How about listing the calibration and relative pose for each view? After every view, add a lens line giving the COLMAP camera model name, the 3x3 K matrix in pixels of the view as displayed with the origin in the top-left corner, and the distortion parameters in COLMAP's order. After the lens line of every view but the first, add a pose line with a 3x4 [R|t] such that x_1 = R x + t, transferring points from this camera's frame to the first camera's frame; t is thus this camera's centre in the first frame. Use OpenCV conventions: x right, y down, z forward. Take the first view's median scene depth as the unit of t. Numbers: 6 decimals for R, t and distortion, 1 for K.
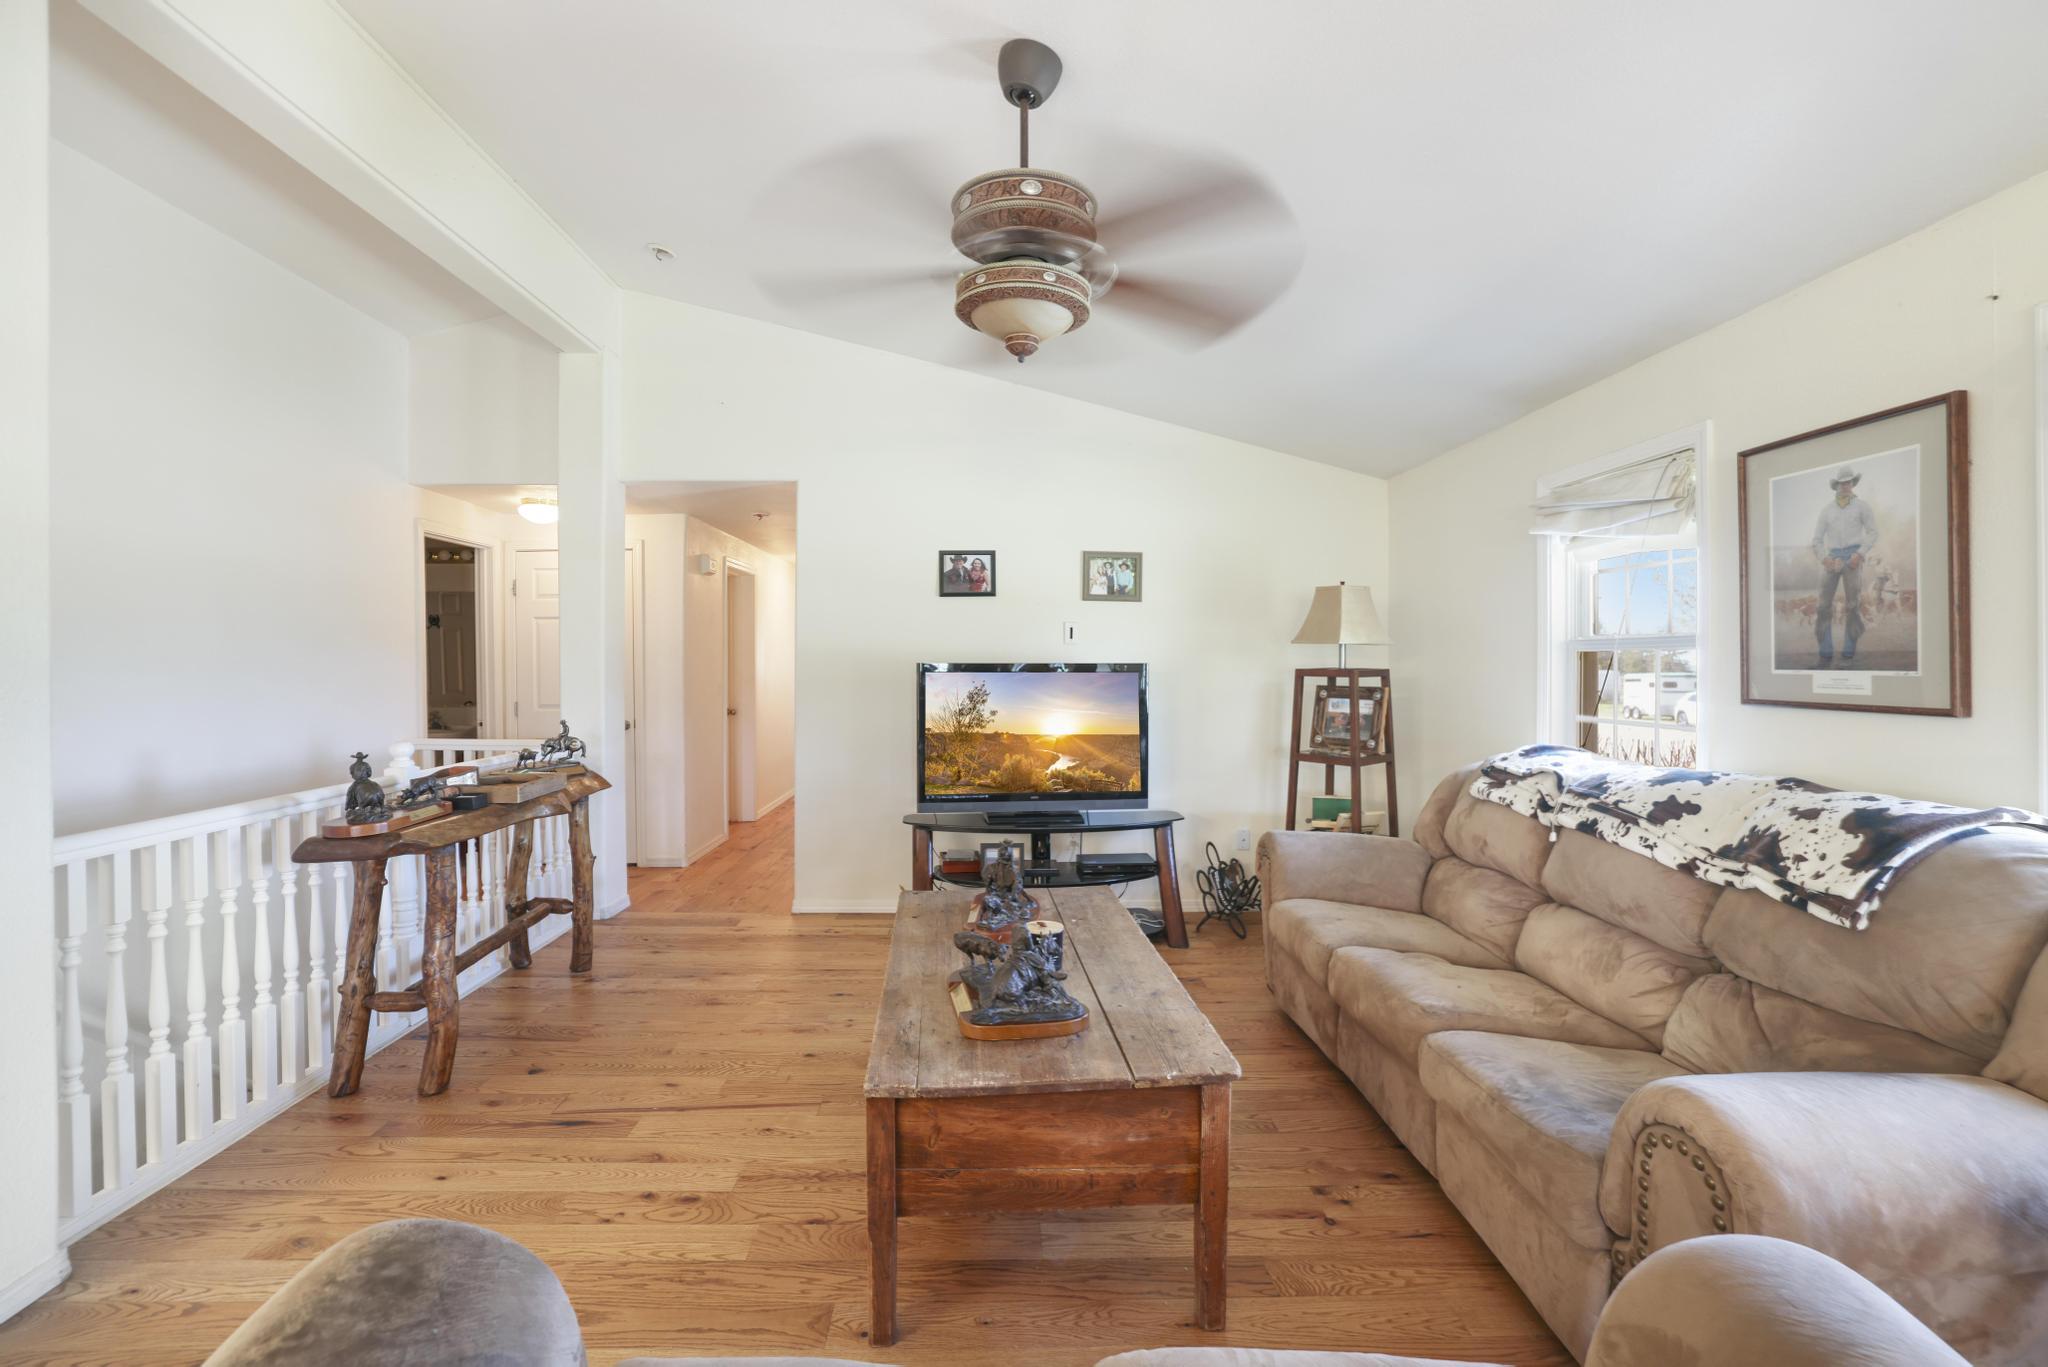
lens RADIAL K [[911.8, 0, 1006.7], [0, 911.8, 664.5], [0, 0, 1]] dist [-0.047465, 0.020317]
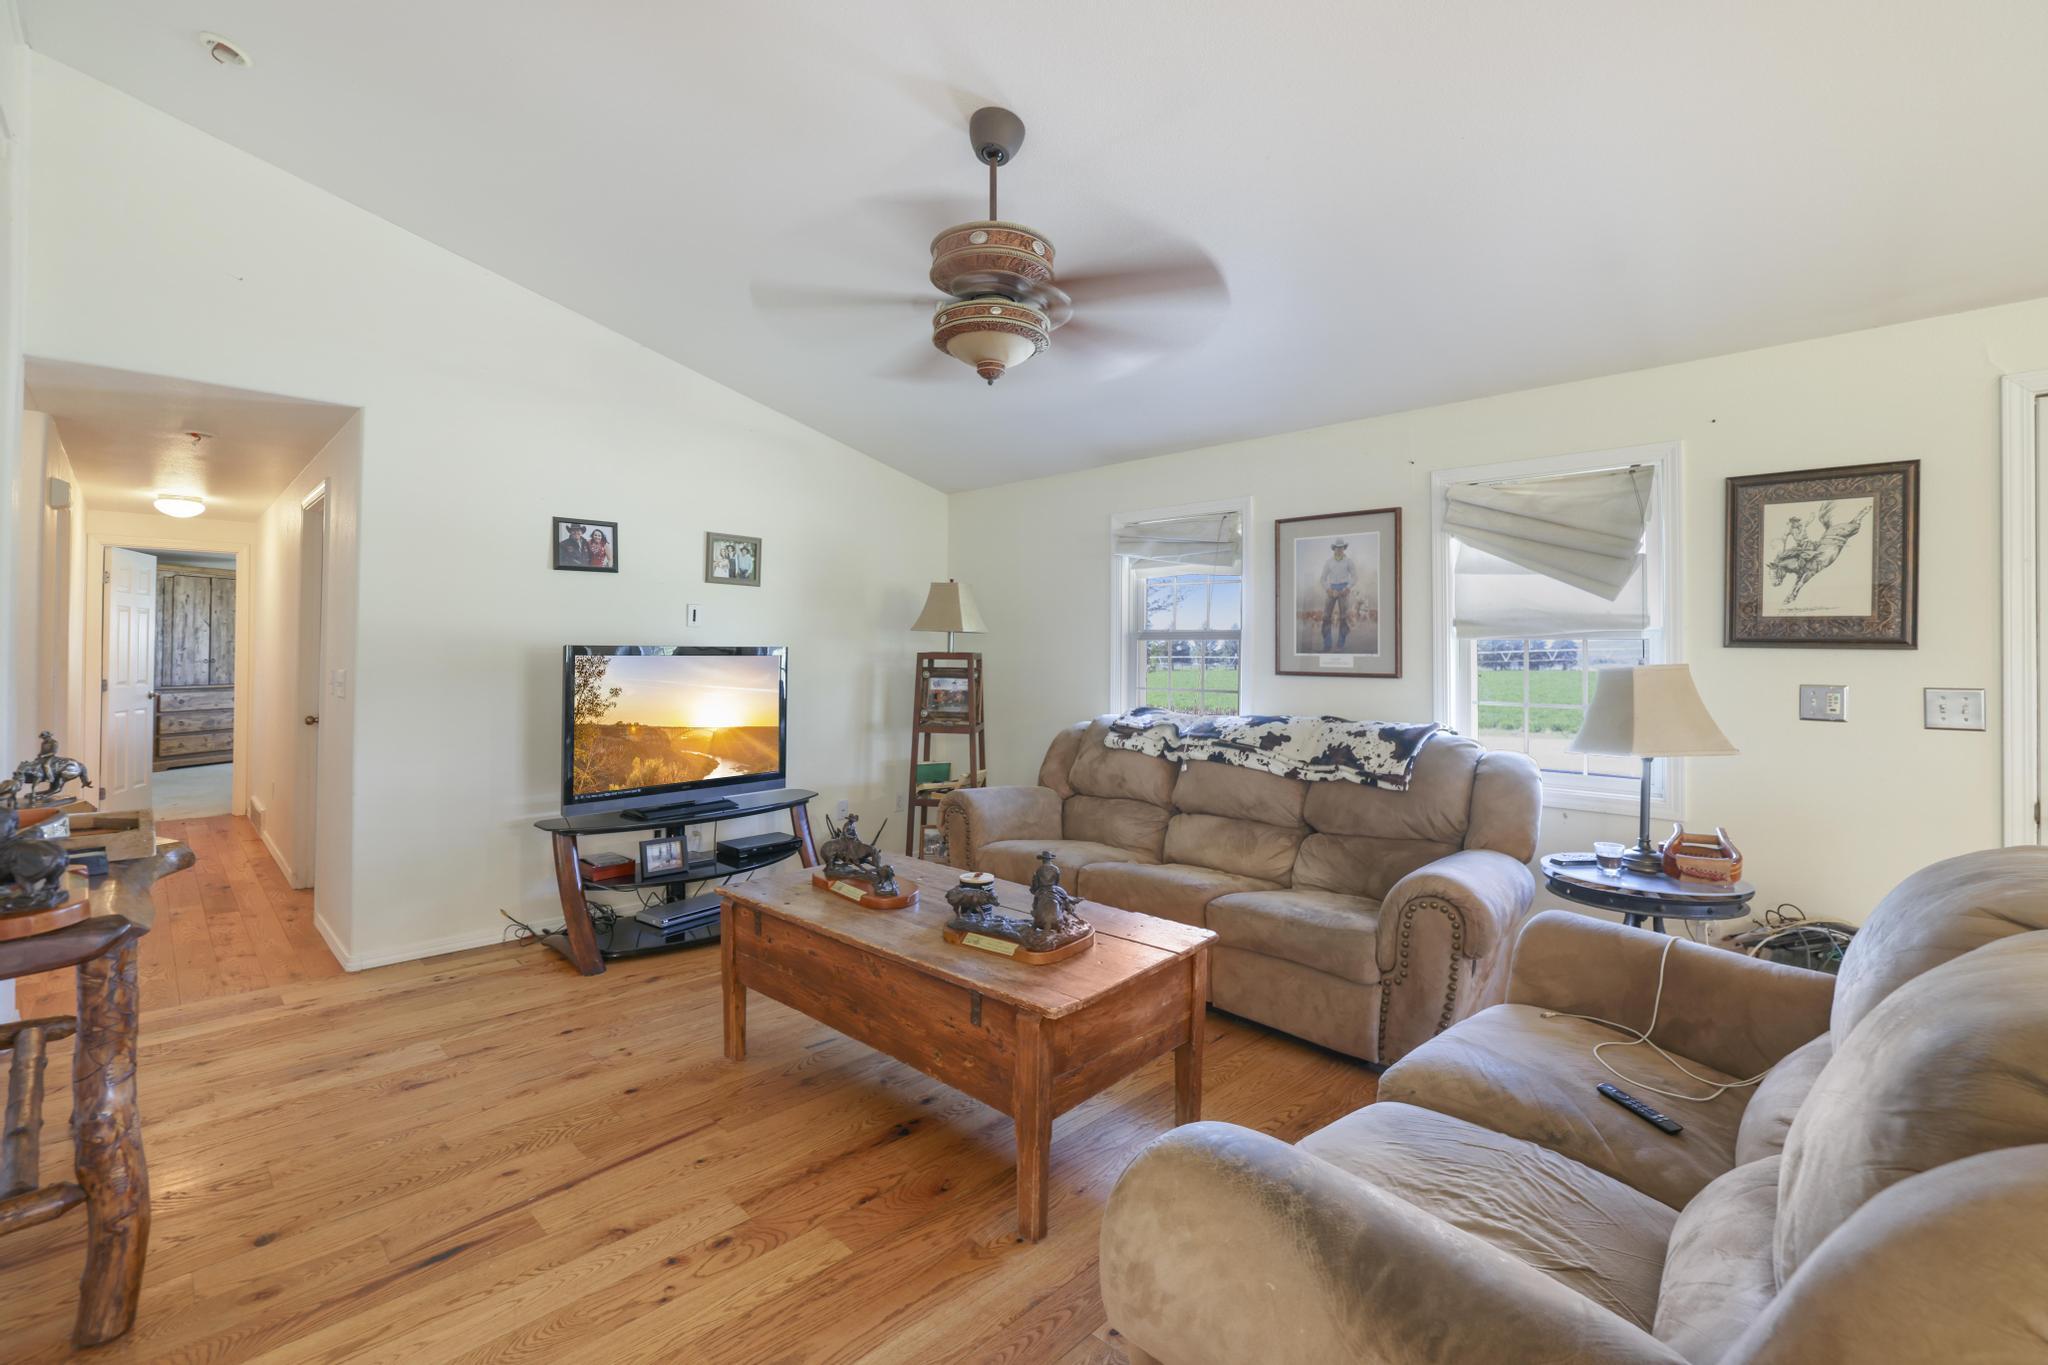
lens RADIAL K [[914.3, 0, 1026.4], [0, 914.3, 640.4], [0, 0, 1]] dist [-0.050543, 0.019996]
pose [[0.717213, 0.010567, 0.696774, -0.662144], [-0.003767, 0.999929, -0.011287, 0.002741], [-0.696844, 0.005470, 0.717202, 0.122525]]
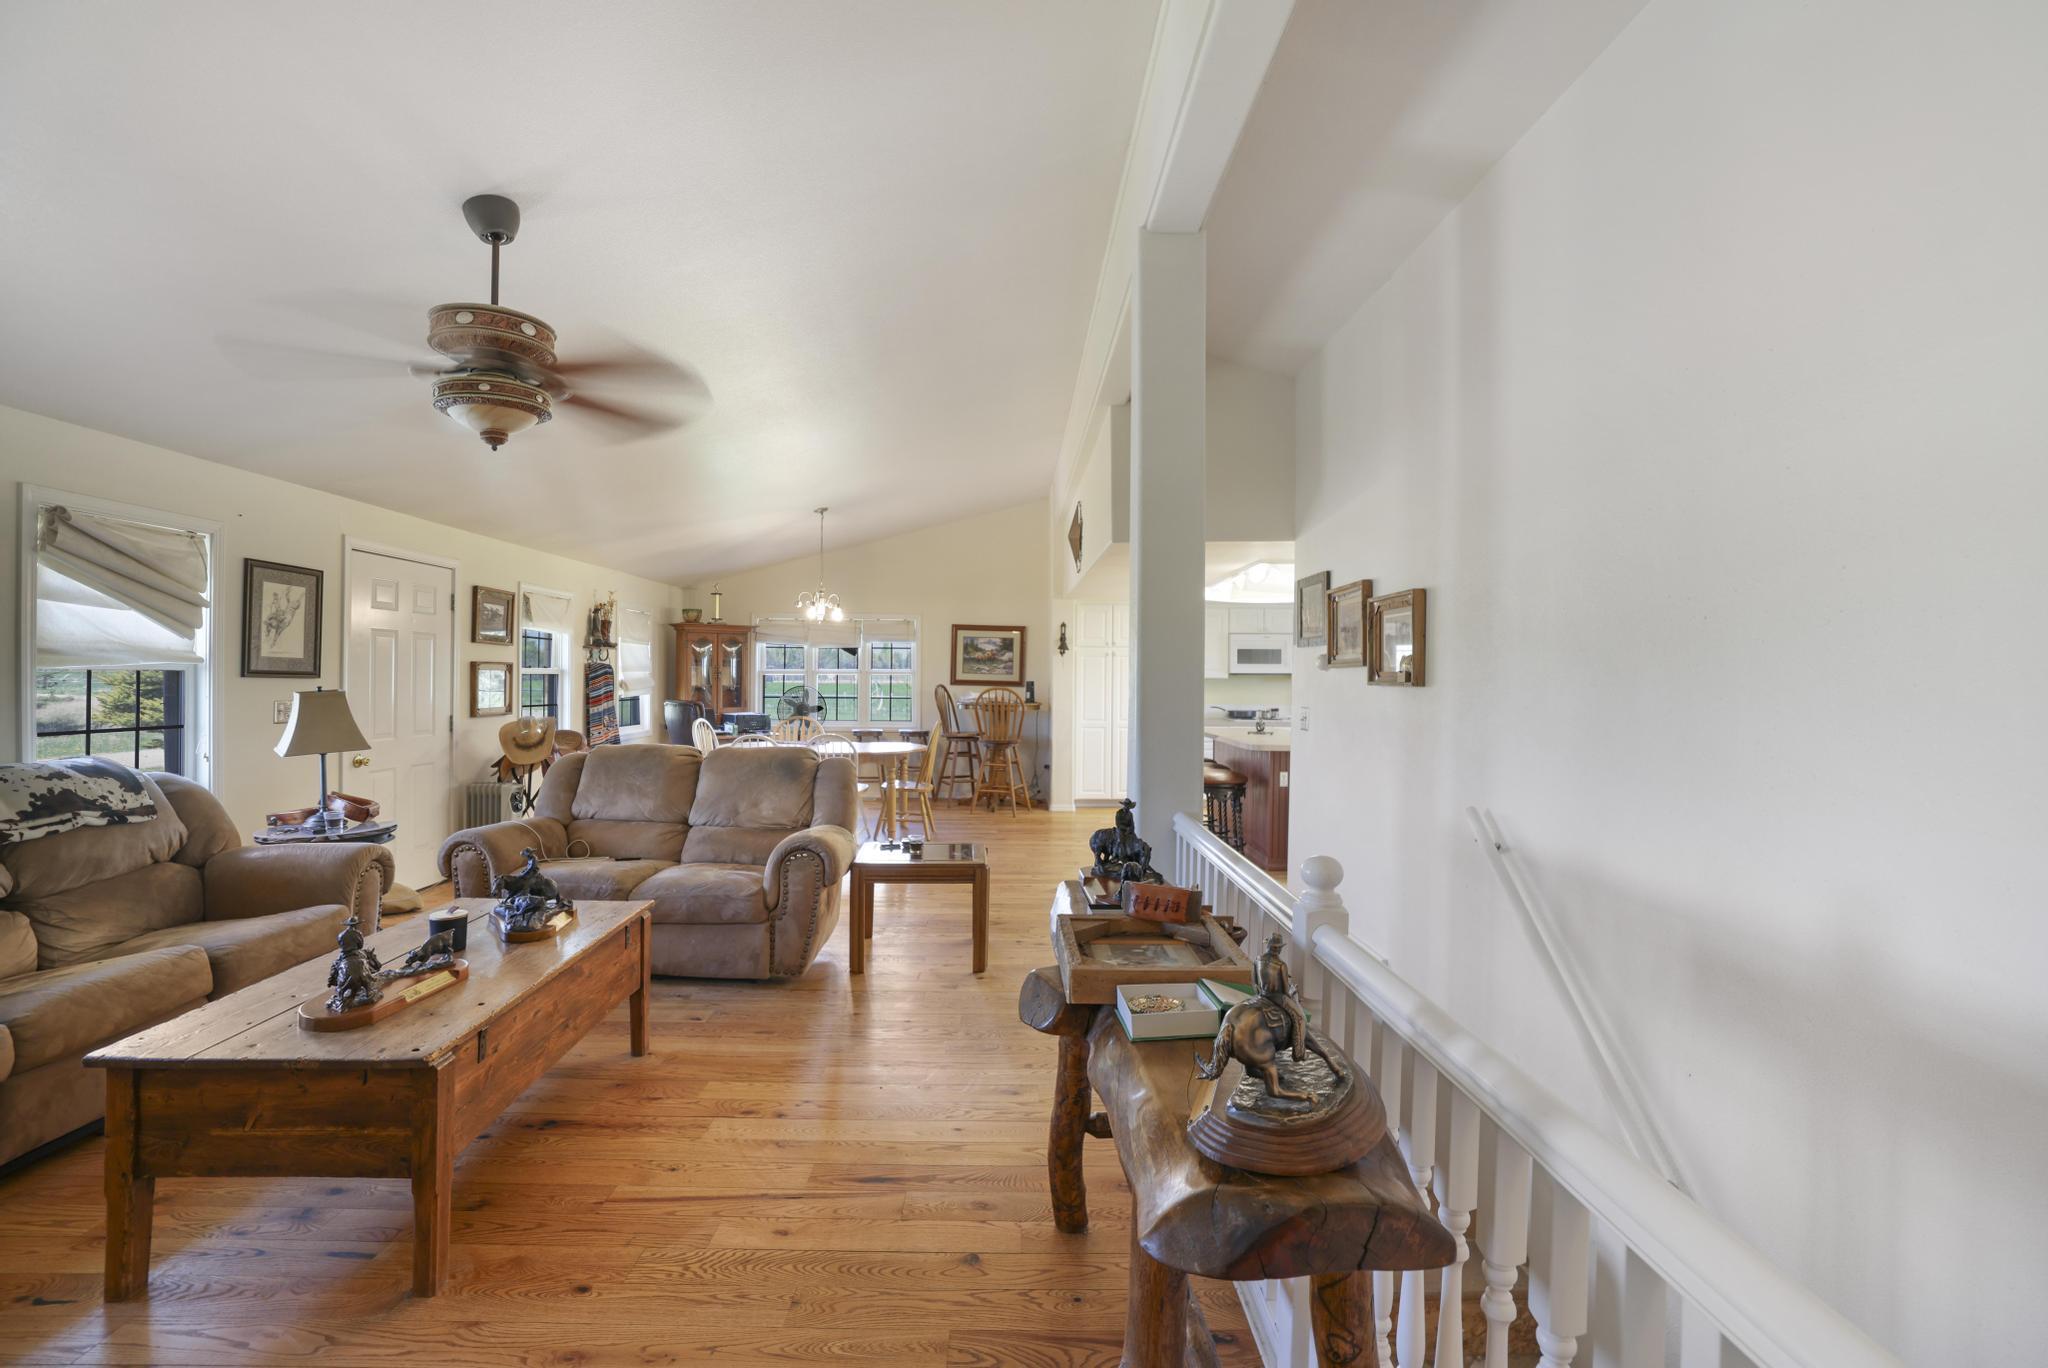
lens RADIAL K [[899.2, 0, 989.1], [0, 899.2, 681.0], [0, 0, 1]] dist [-0.032265, 0.000127]
pose [[-0.999230, -0.009362, 0.038093, -0.638657], [-0.009085, 0.999931, 0.007428, -0.023150], [-0.038160, 0.007076, -0.999247, 1.939771]]
